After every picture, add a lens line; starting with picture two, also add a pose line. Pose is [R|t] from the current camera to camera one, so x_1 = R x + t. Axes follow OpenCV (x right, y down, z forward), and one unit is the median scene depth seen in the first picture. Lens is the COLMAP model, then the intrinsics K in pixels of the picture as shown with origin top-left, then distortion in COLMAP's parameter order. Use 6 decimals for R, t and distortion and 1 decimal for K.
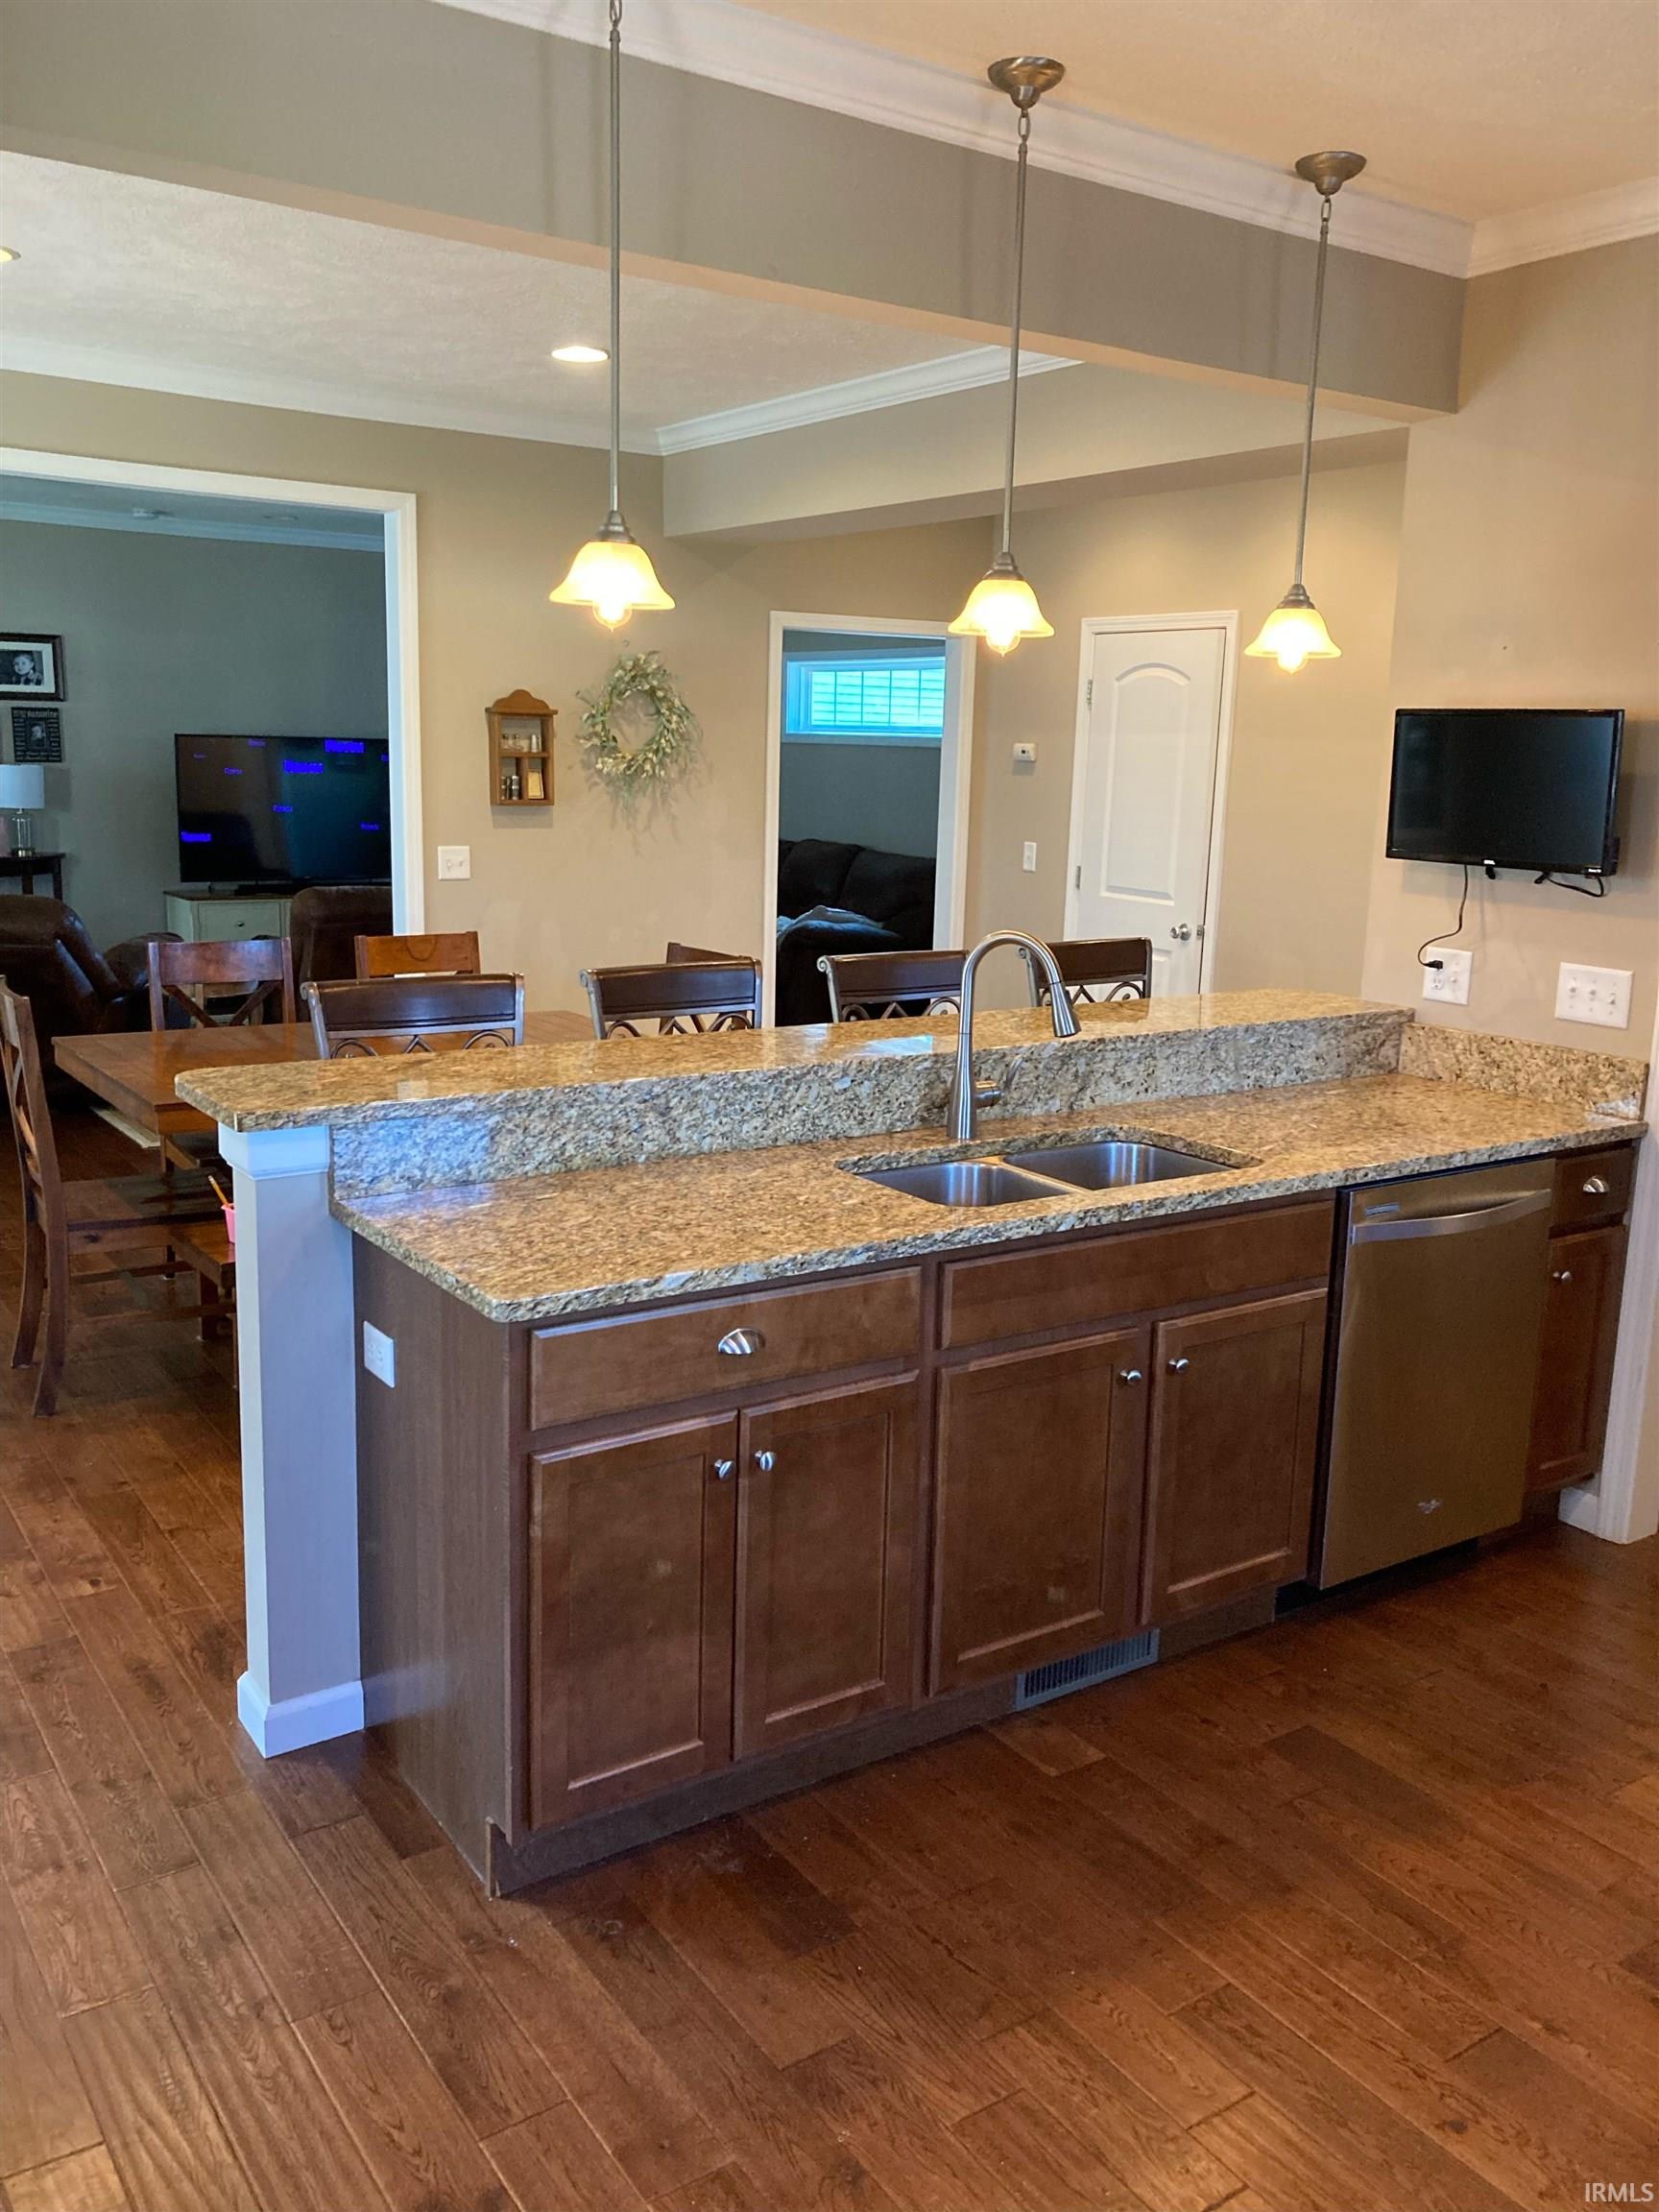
lens RADIAL K [[1812.7, 0, 860.6], [0, 1812.7, 1060.5], [0, 0, 1]] dist [0.031900, -0.029510]
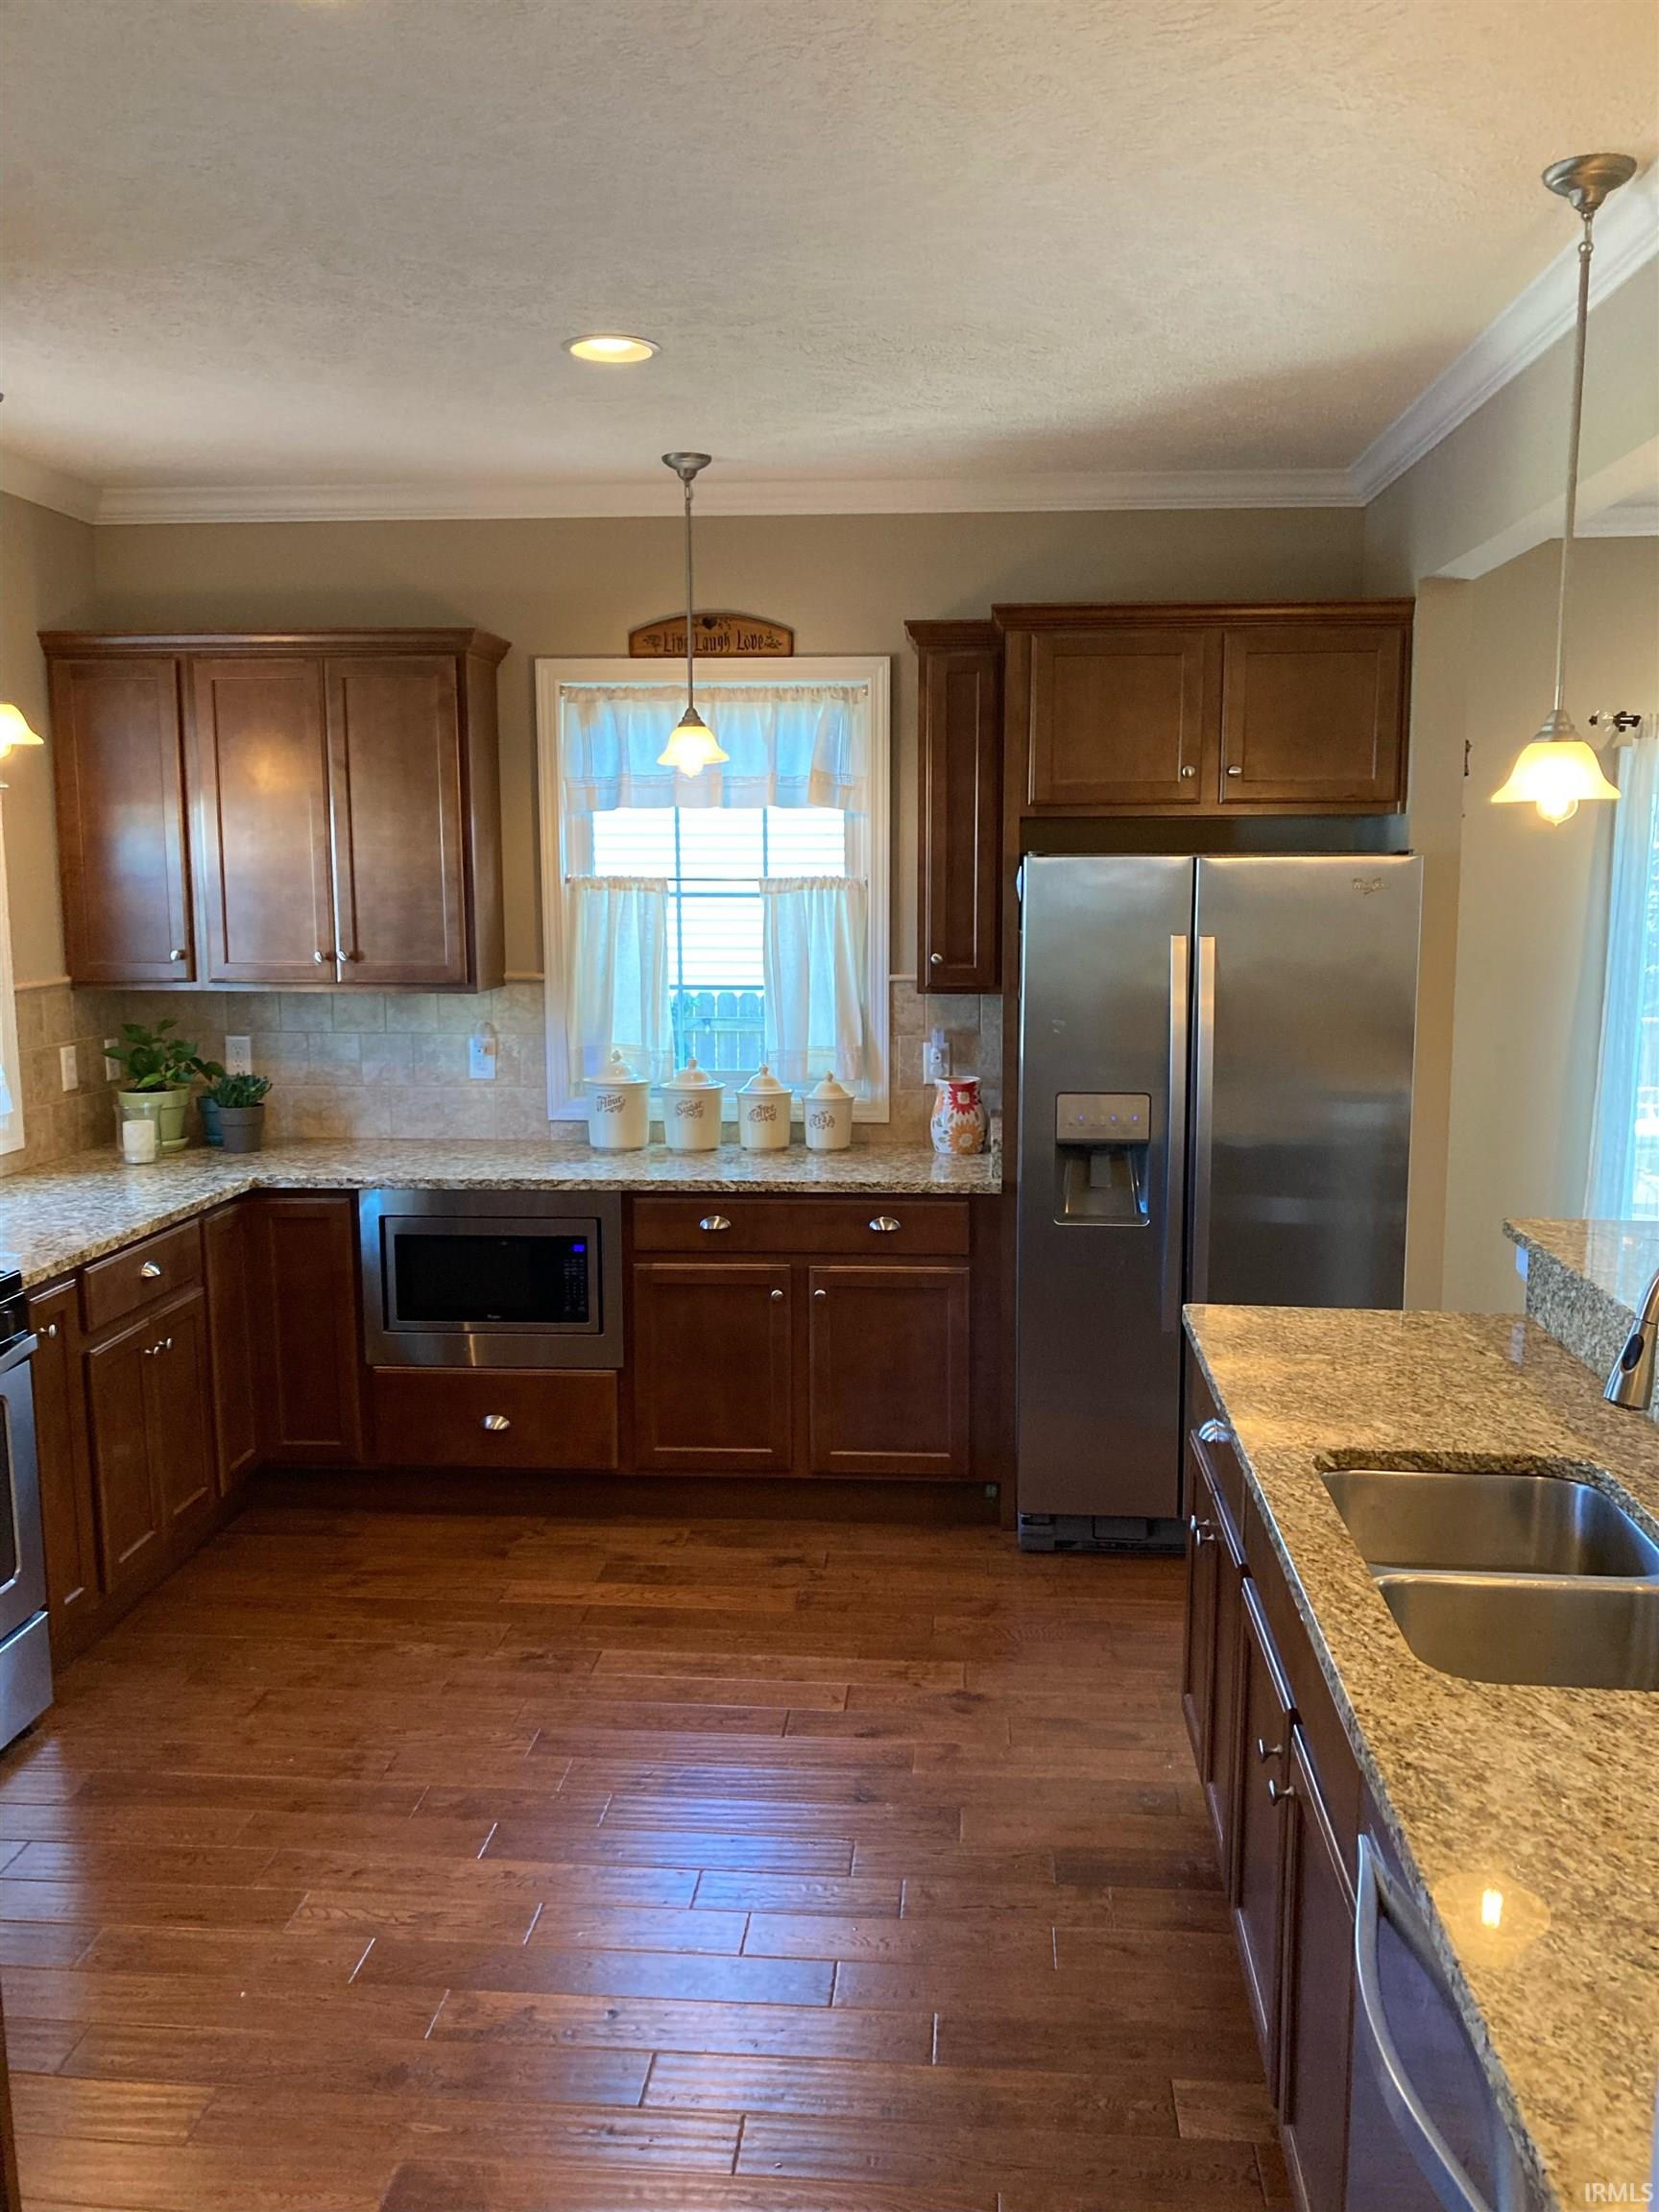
lens RADIAL K [[1812.7, 0, 847.6], [0, 1812.7, 1107.4], [0, 0, 1]] dist [0.031900, -0.029510]
pose [[-0.633150, 0.074607, -0.770426, 0.837514], [-0.154061, 0.963282, 0.219893, -0.230851], [0.758543, 0.257918, -0.598407, 1.254693]]
